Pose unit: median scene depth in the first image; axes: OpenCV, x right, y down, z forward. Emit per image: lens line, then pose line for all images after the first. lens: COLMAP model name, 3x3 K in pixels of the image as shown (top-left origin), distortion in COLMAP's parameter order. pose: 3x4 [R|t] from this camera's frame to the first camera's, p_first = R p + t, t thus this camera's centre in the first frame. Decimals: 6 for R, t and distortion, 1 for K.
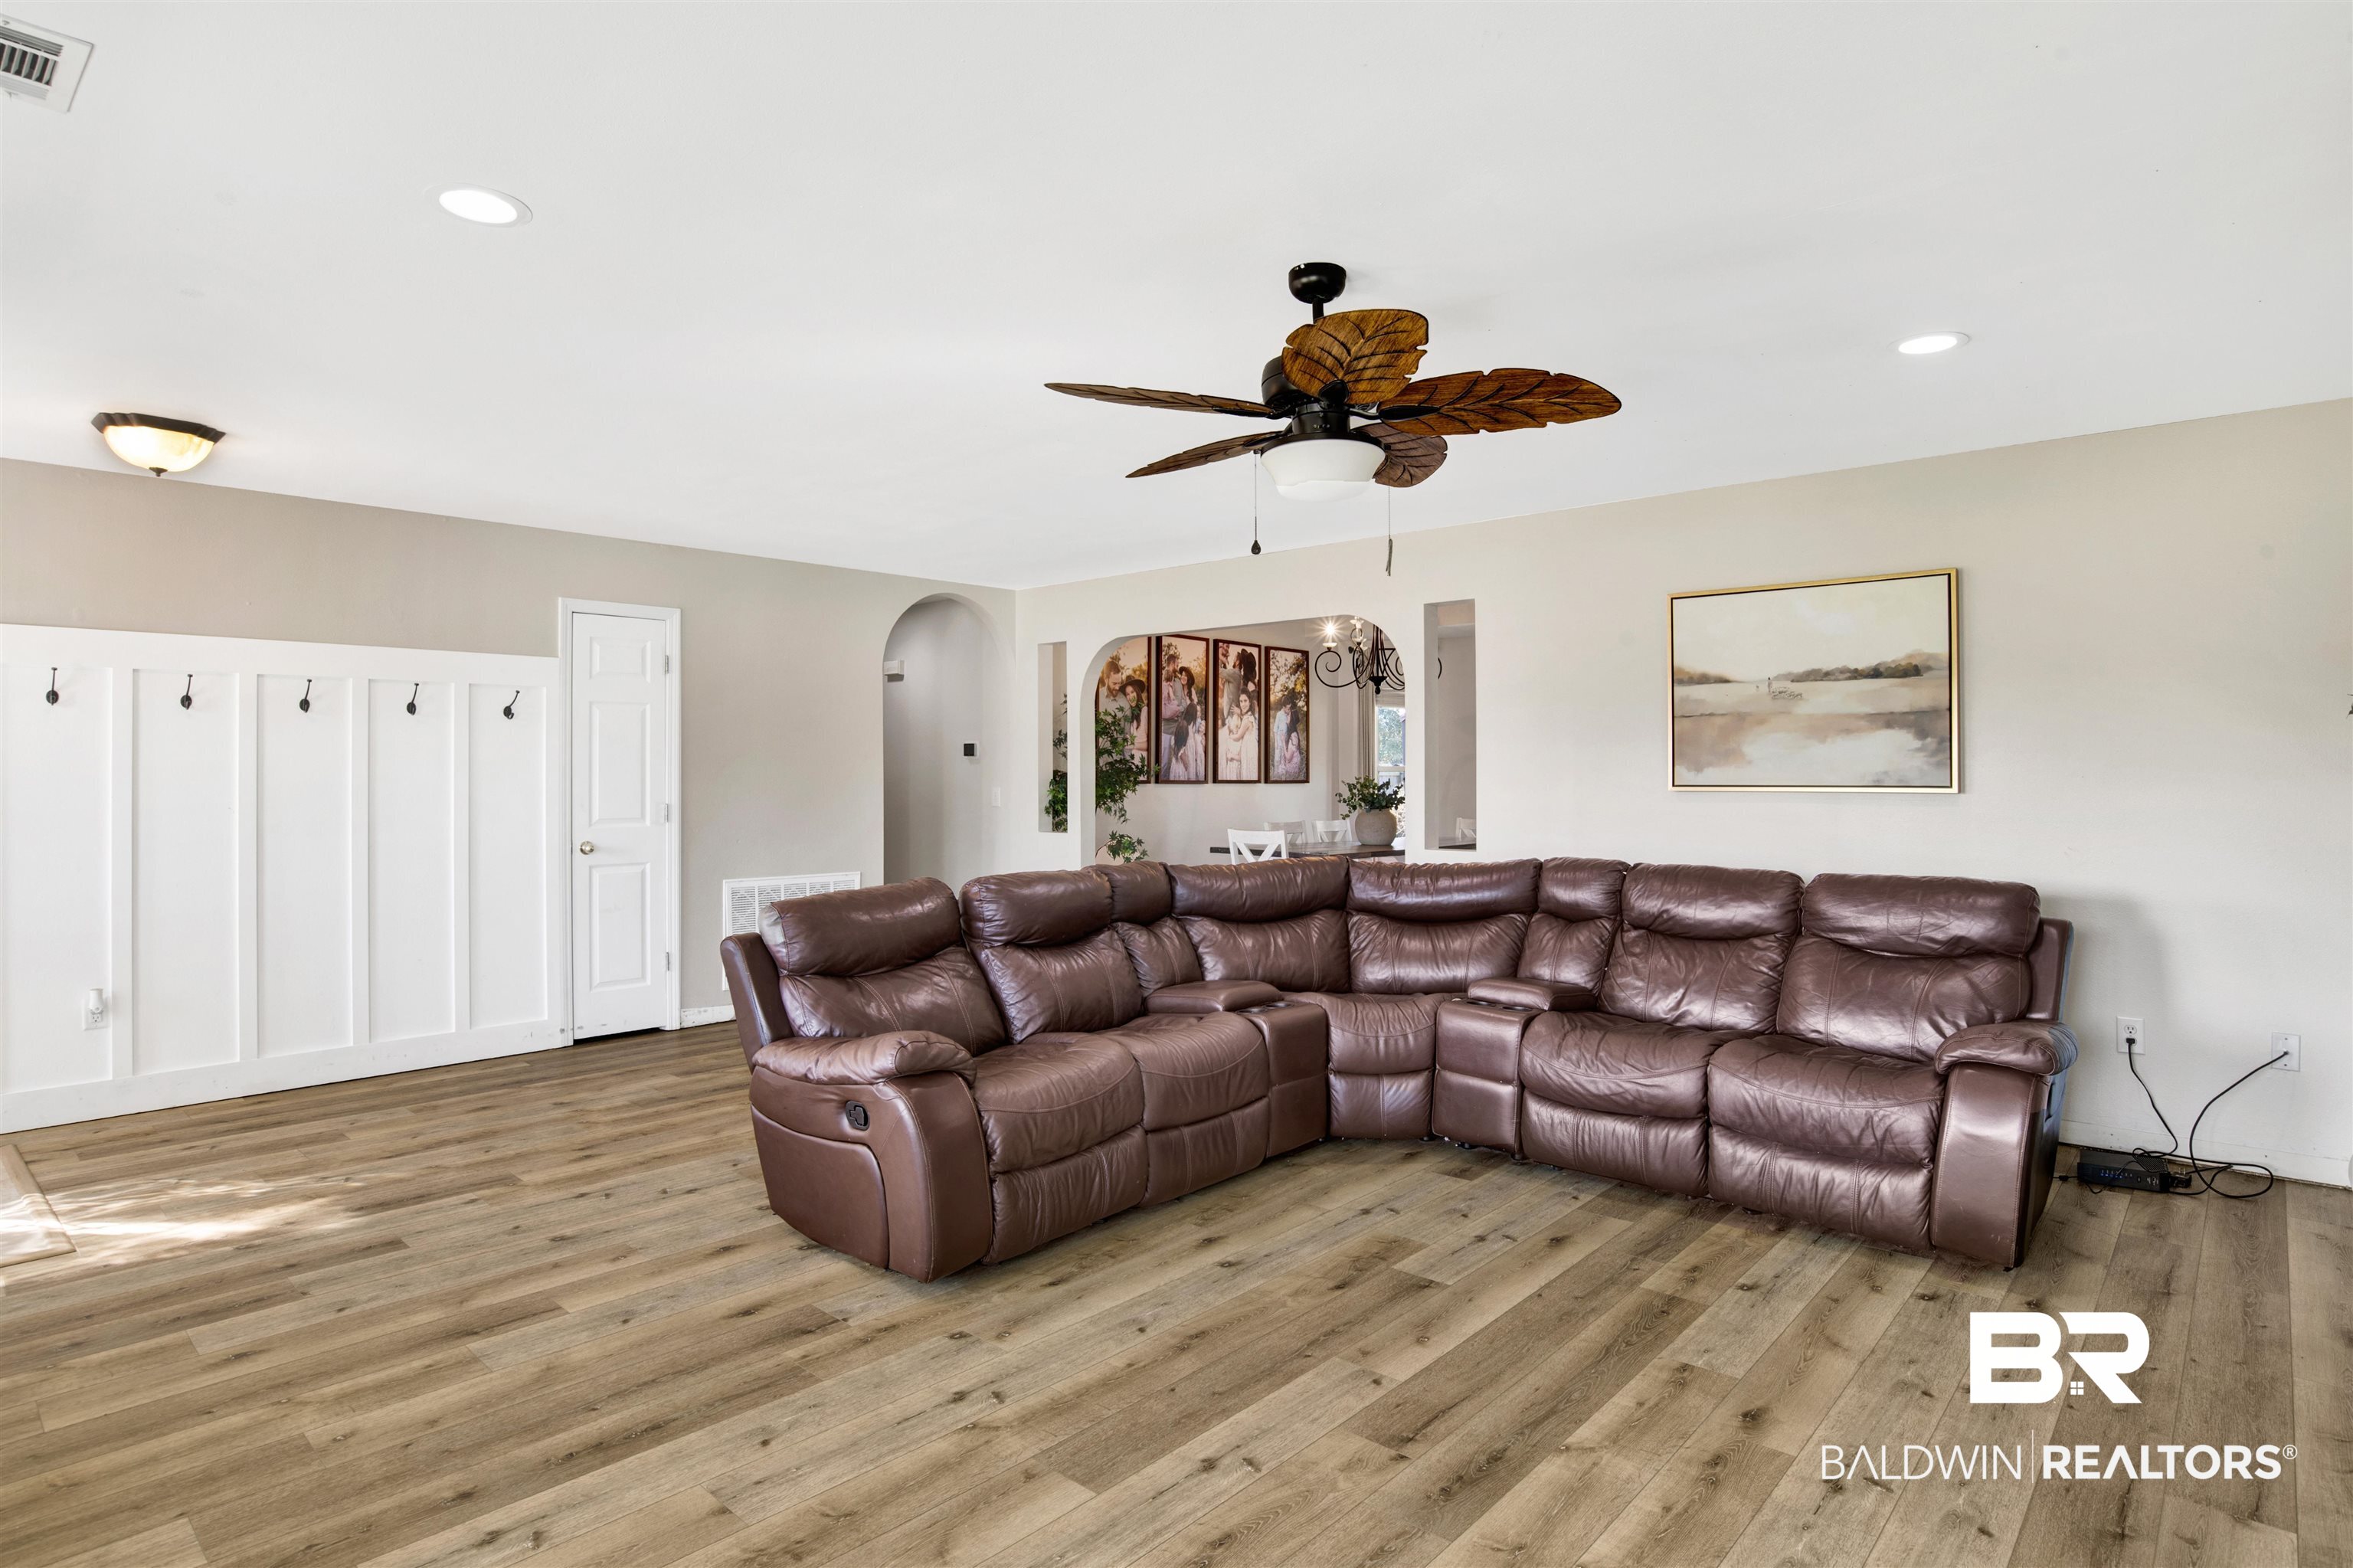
lens RADIAL K [[1258.1, 0, 1185.0], [0, 1258.1, 774.2], [0, 0, 1]] dist [-0.071281, 0.026909]
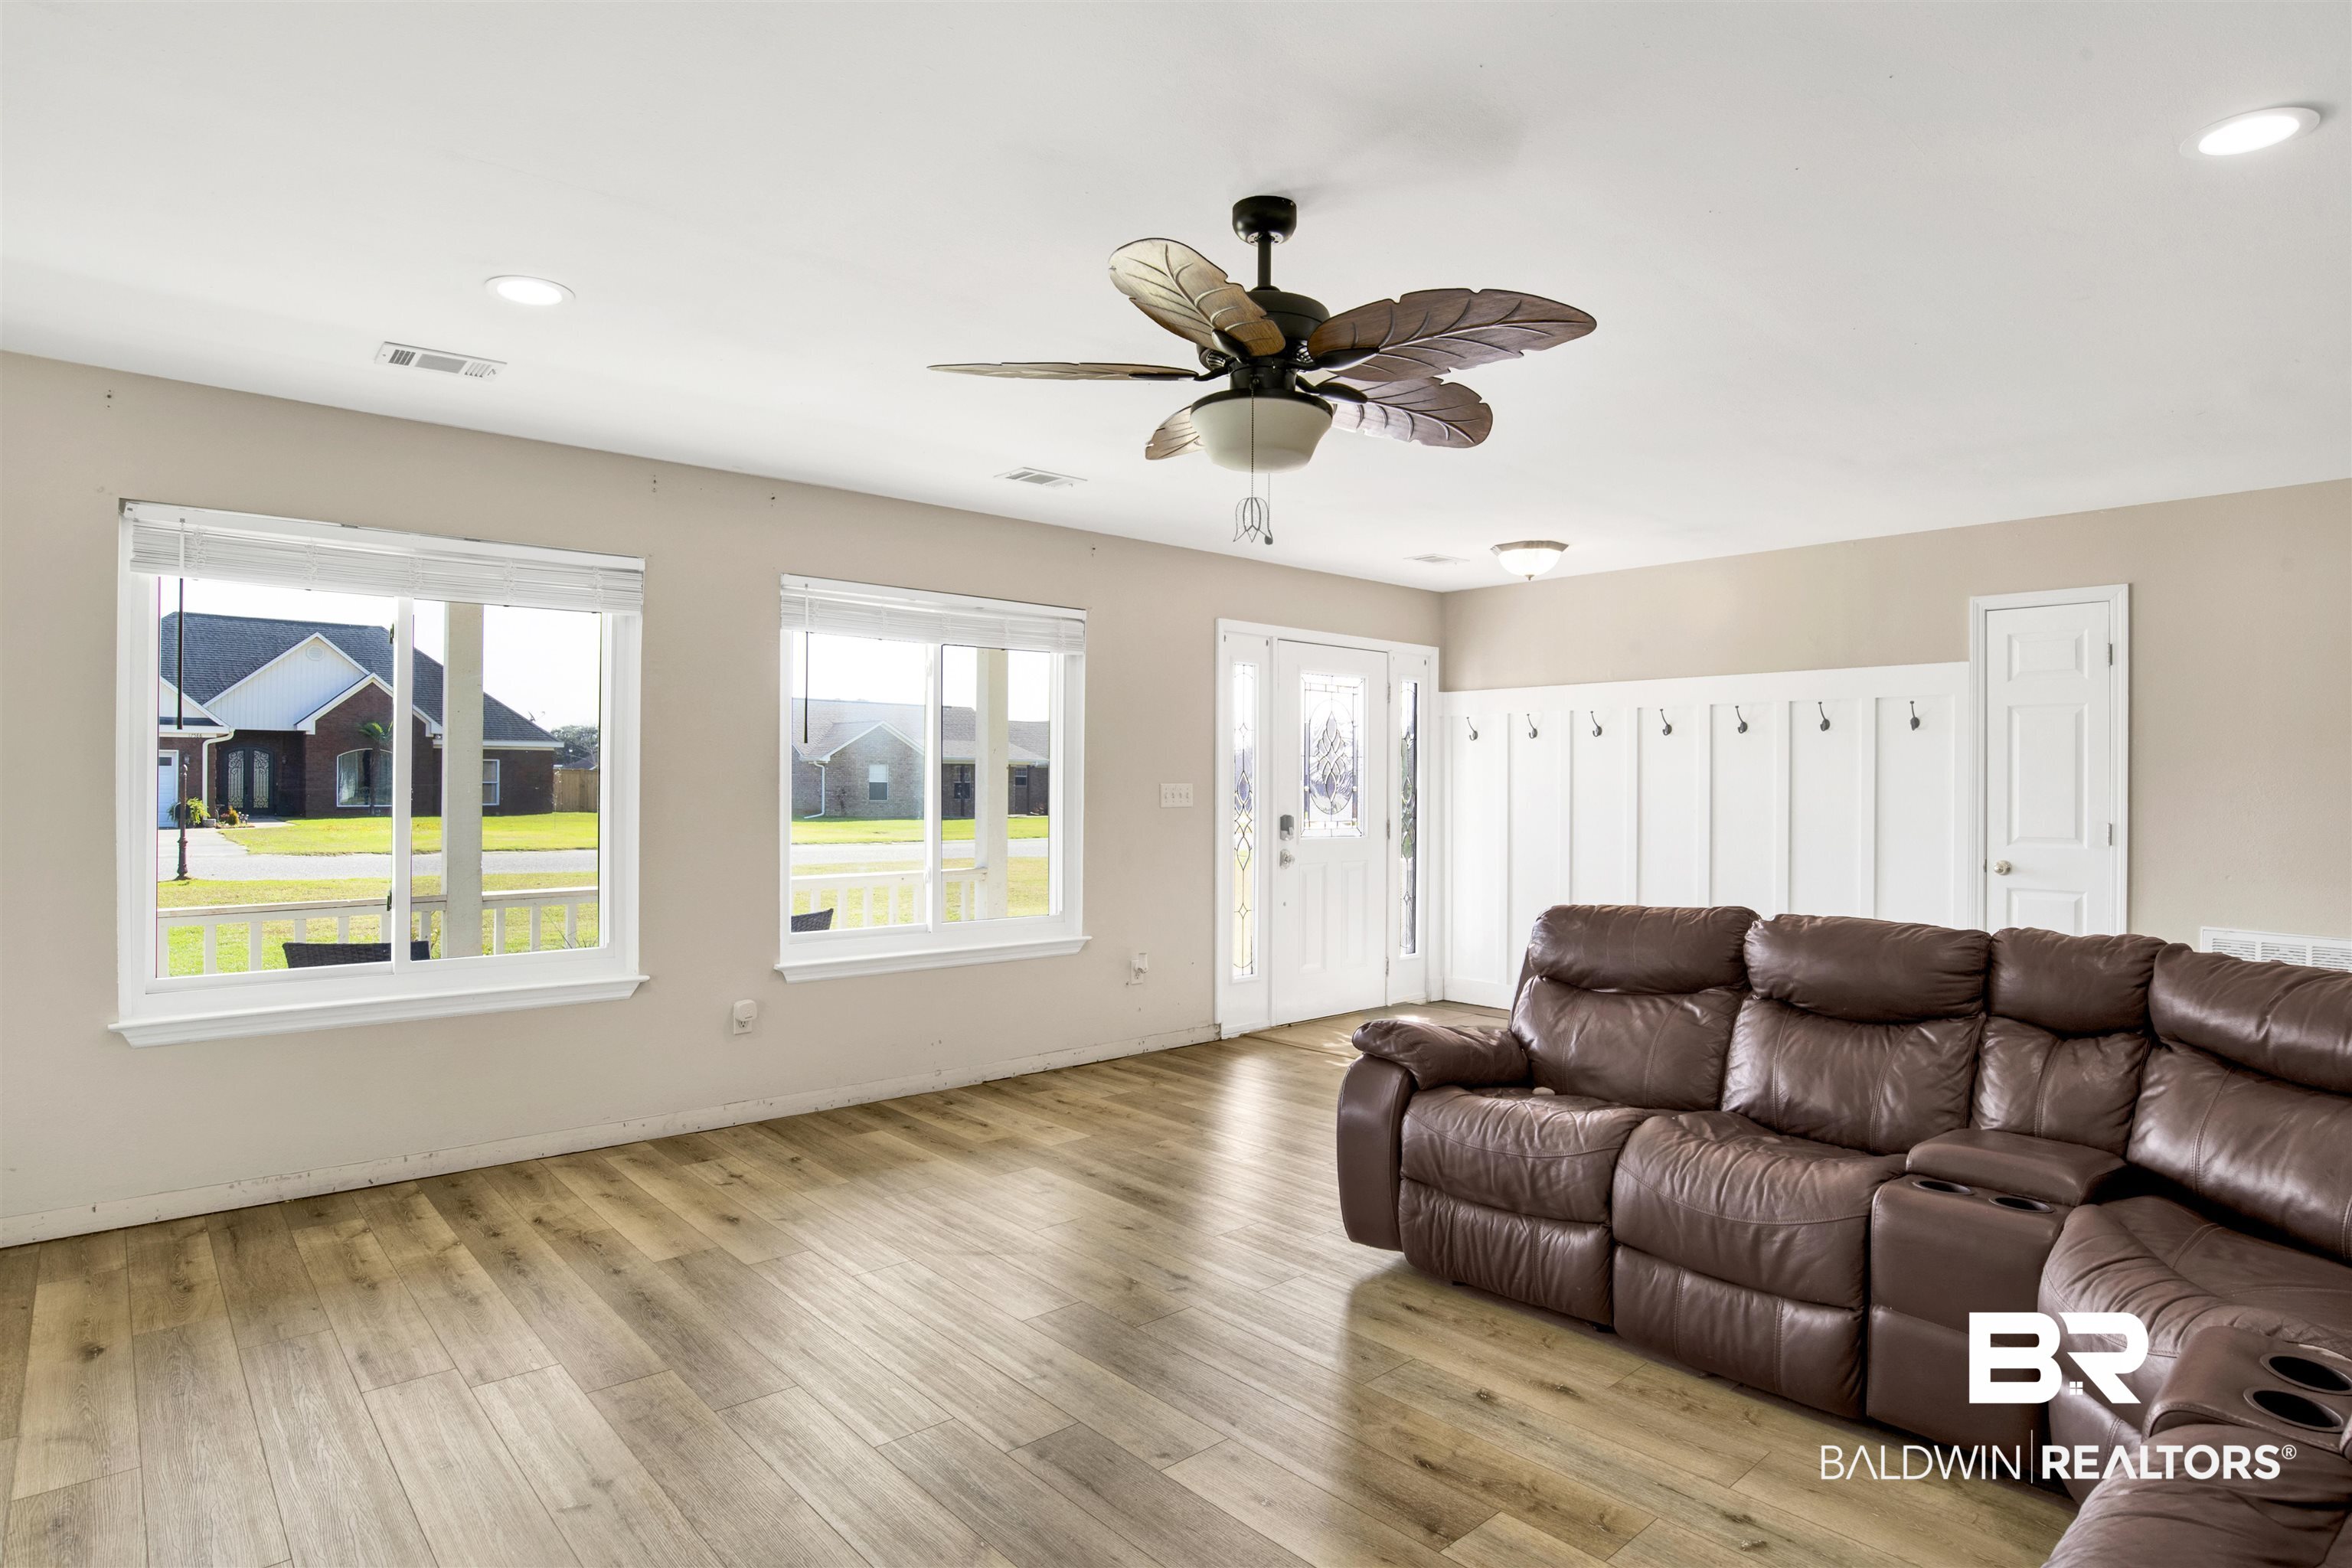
lens RADIAL K [[1257.5, 0, 1184.5], [0, 1257.5, 774.2], [0, 0, 1]] dist [-0.071281, 0.026909]
pose [[-0.107894, -0.007085, -0.994137, 0.839706], [-0.007725, 0.999950, -0.006288, 0.002268], [0.994132, 0.007001, -0.107943, 0.890197]]
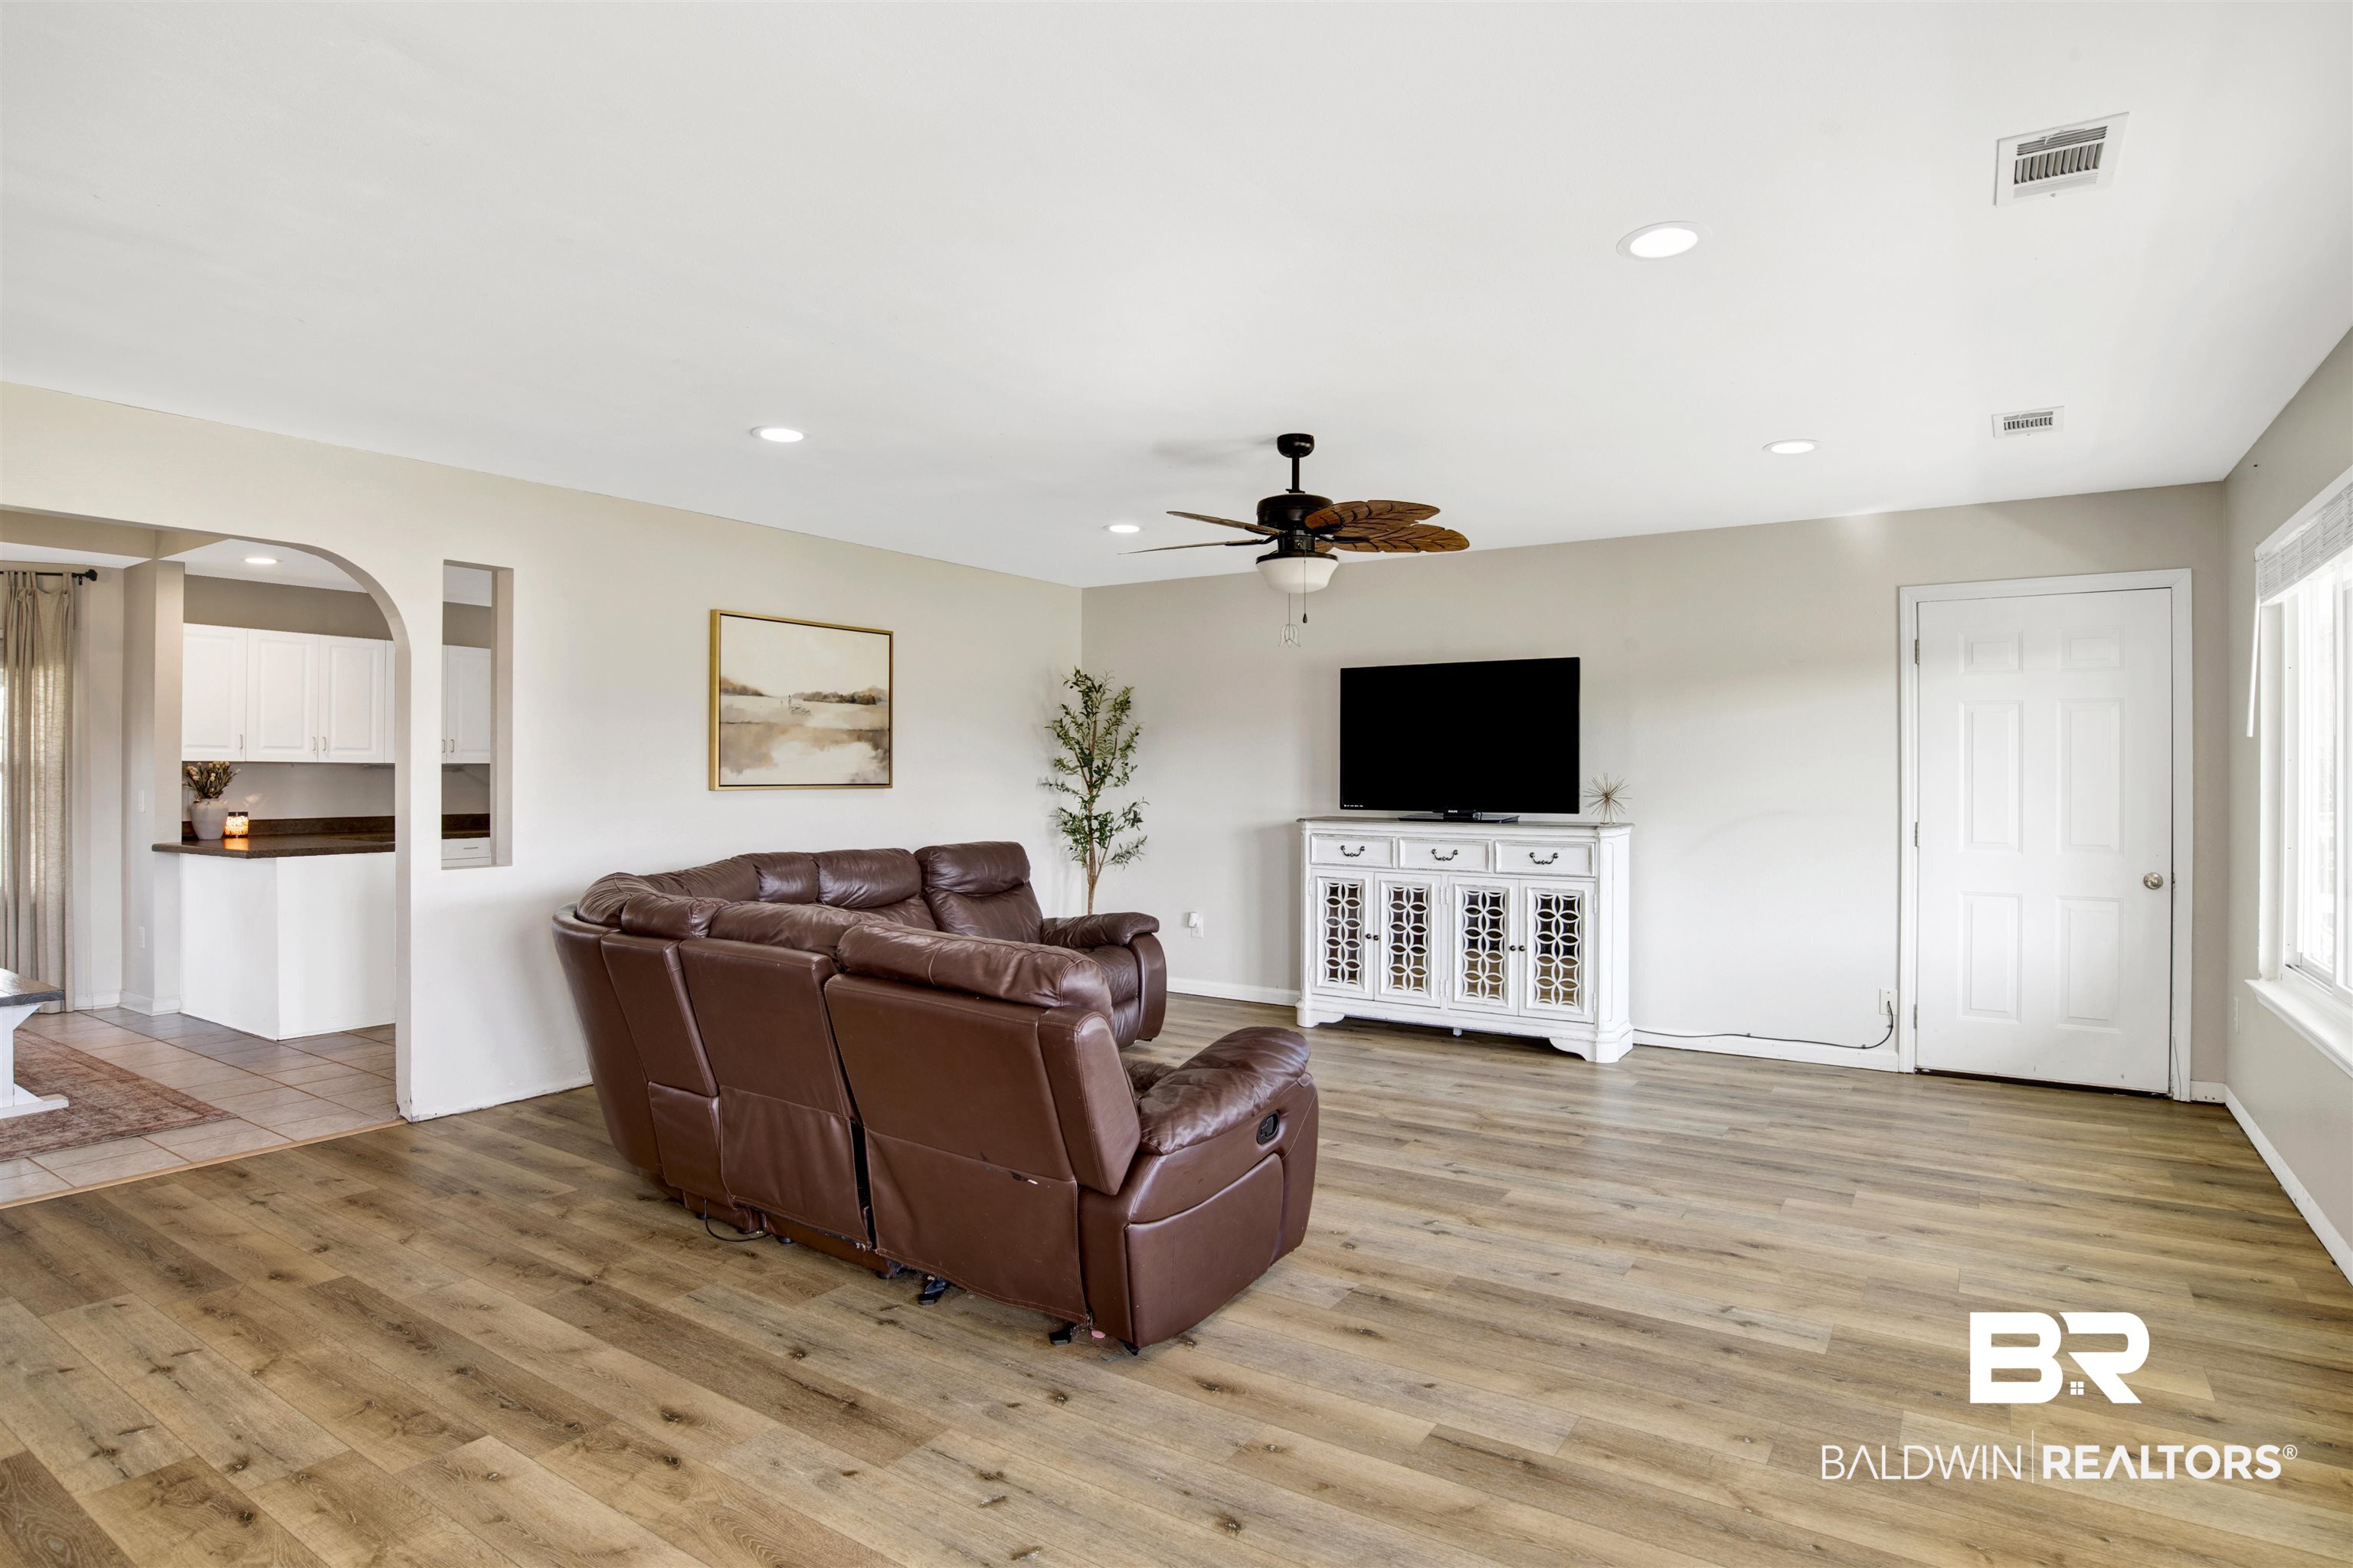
lens RADIAL K [[1254.2, 0, 1225.5], [0, 1254.2, 777.6], [0, 0, 1]] dist [-0.087722, 0.042844]
pose [[-0.180427, -0.002185, 0.983586, -1.160246], [0.000137, 0.999997, 0.002246, -0.000234], [-0.983588, 0.000540, -0.180426, 1.158888]]
